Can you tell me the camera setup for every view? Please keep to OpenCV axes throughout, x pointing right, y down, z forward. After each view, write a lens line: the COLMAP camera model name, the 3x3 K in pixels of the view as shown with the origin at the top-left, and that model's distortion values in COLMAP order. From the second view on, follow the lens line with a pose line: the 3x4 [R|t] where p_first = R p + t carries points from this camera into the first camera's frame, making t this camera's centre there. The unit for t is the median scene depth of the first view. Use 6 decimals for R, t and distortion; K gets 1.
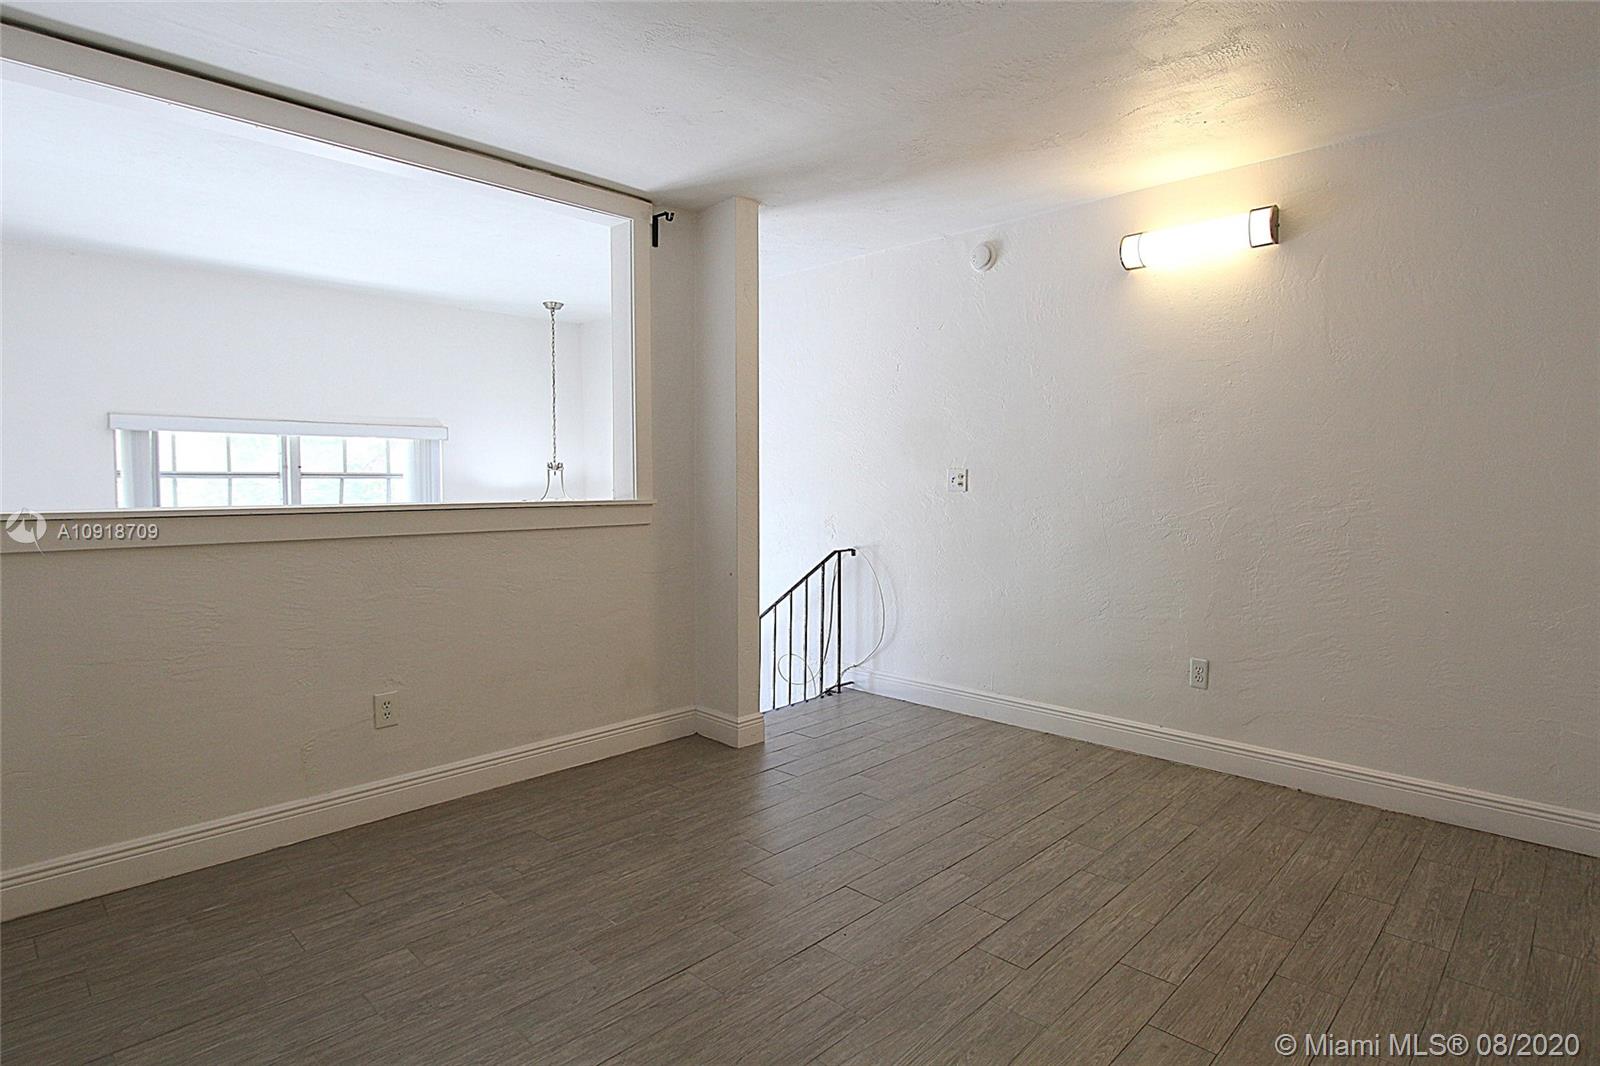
lens RADIAL K [[855.7, 0, 794.5], [0, 855.7, 529.5], [0, 0, 1]] dist [-0.012060, 0.000265]
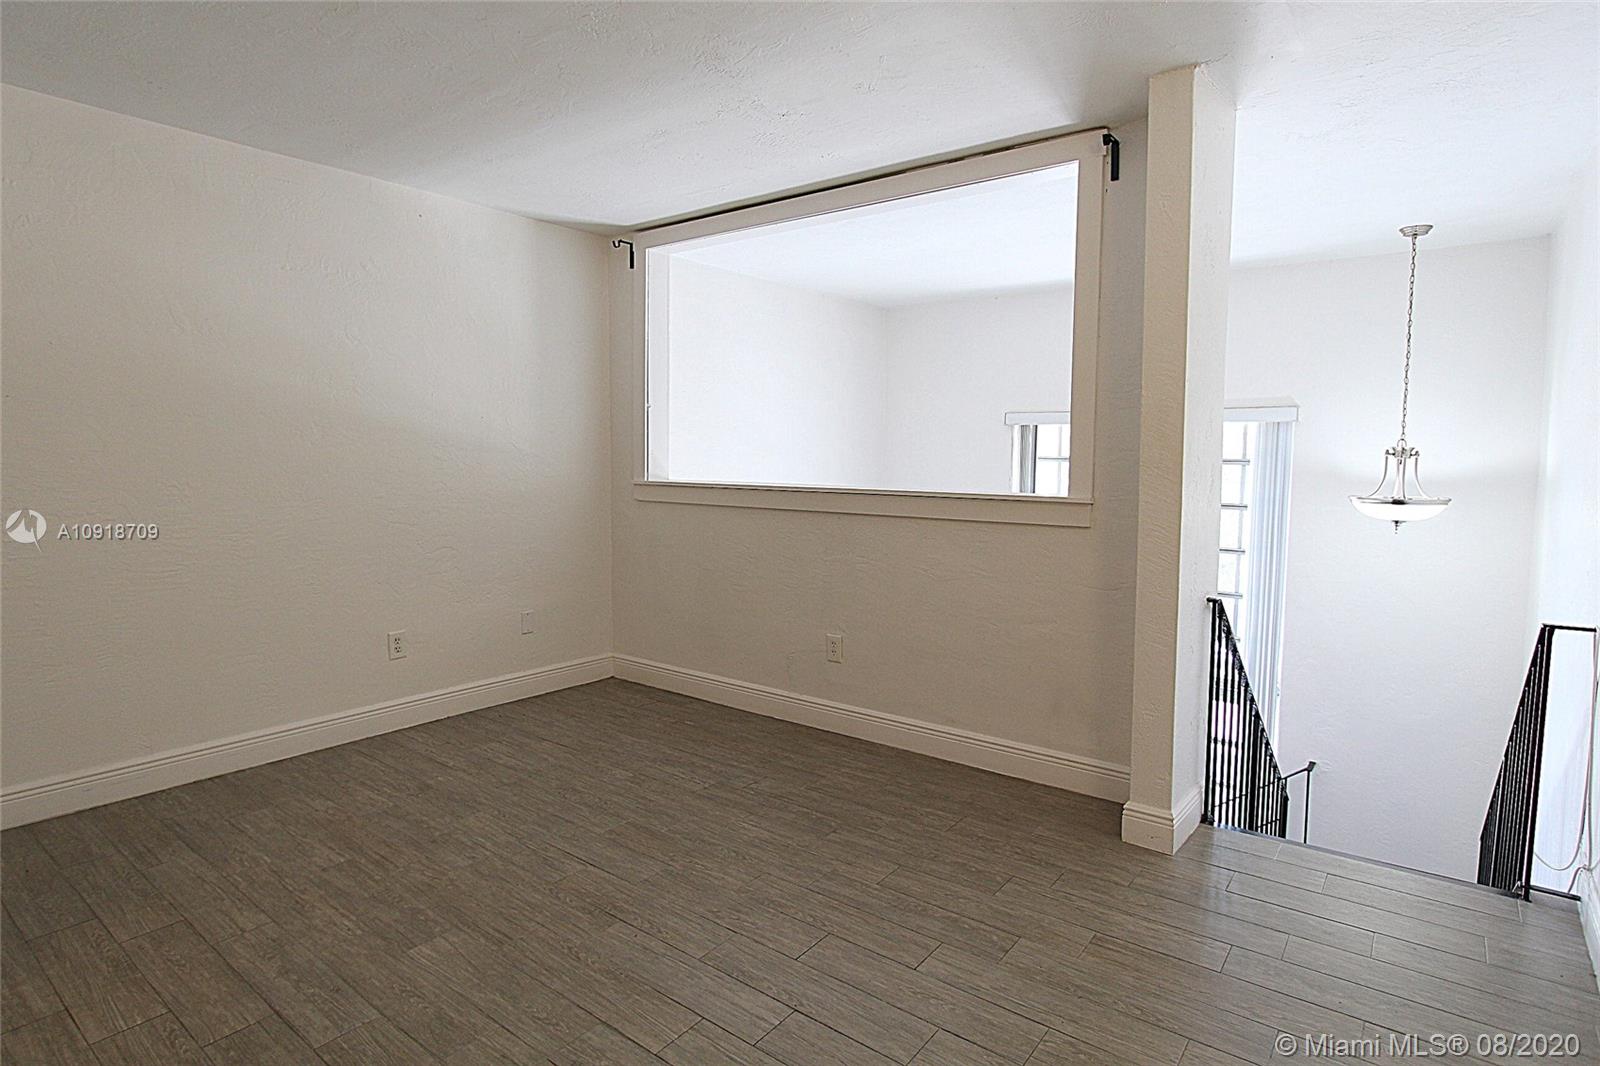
lens RADIAL K [[855.7, 0, 794.5], [0, 855.7, 529.5], [0, 0, 1]] dist [-0.012060, 0.000265]
pose [[0.103425, 0.088509, -0.990691, 0.673494], [-0.062984, 0.994617, 0.082285, -0.059399], [0.992641, 0.053888, 0.108443, 0.692344]]
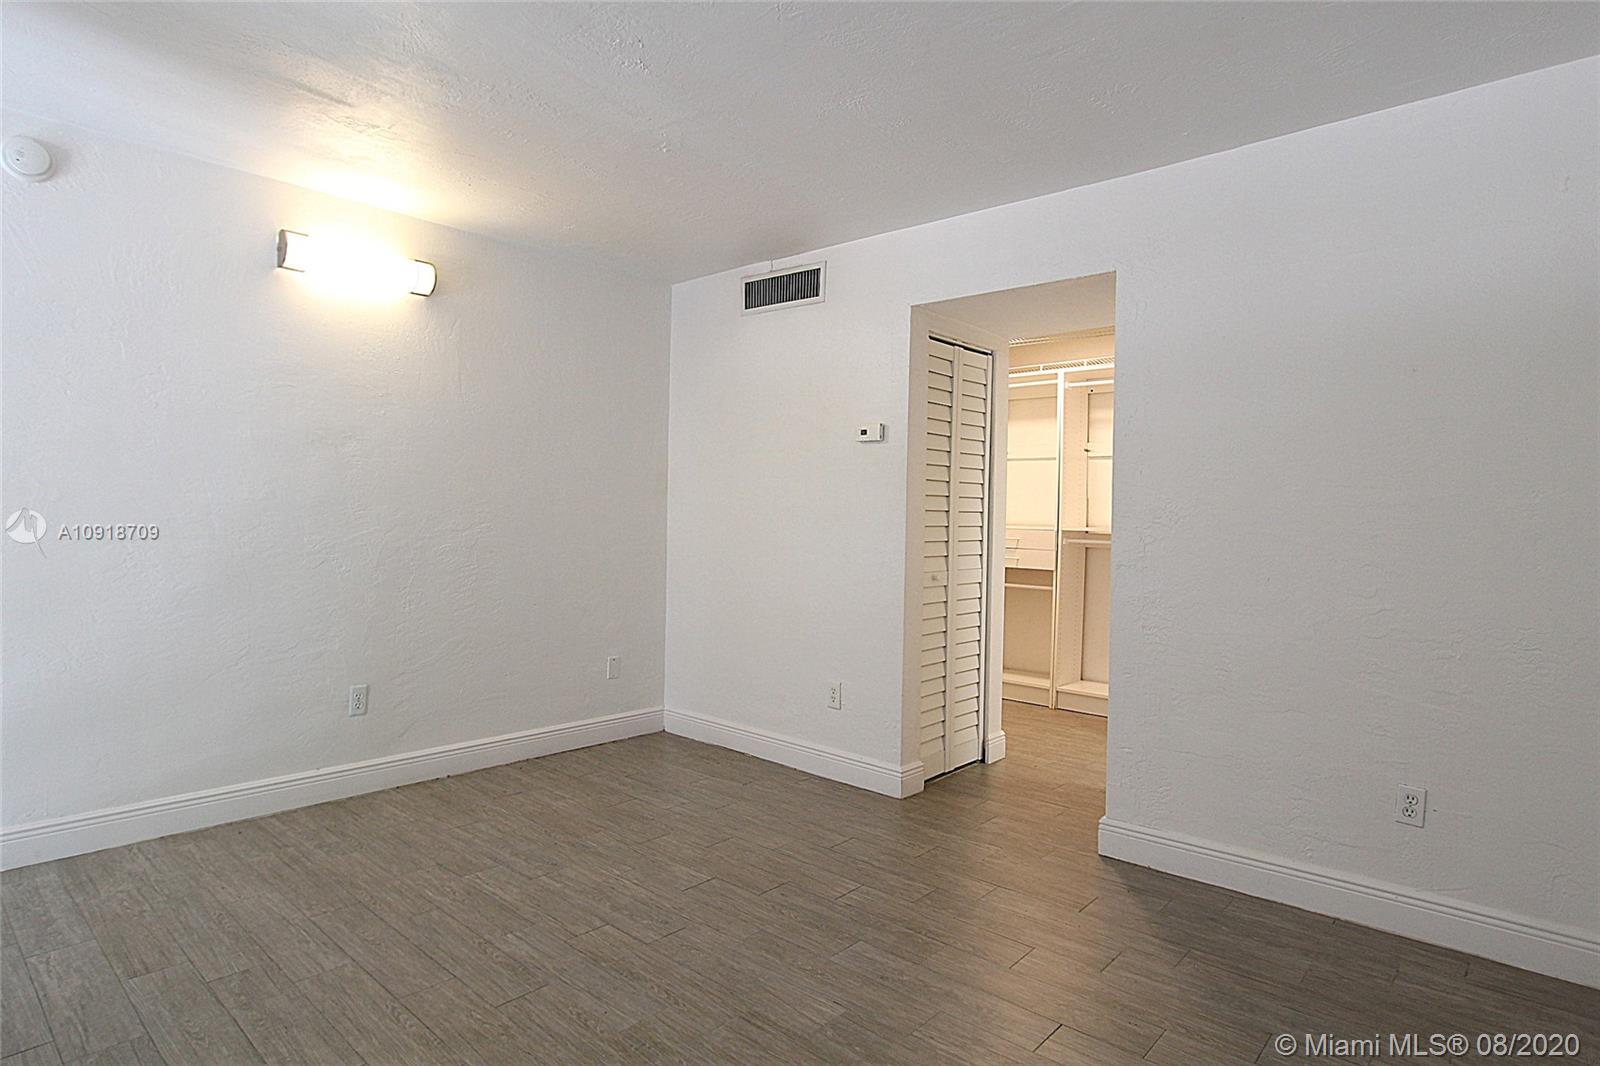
lens RADIAL K [[864.2, 0, 800.0], [0, 864.2, 533.0], [0, 0, 1]] dist [-0.001420, -0.000338]
pose [[-0.040985, -0.020969, 0.998940, -0.561891], [0.038257, 0.999014, 0.022540, -0.029413], [-0.998427, 0.039140, -0.040143, 0.535116]]
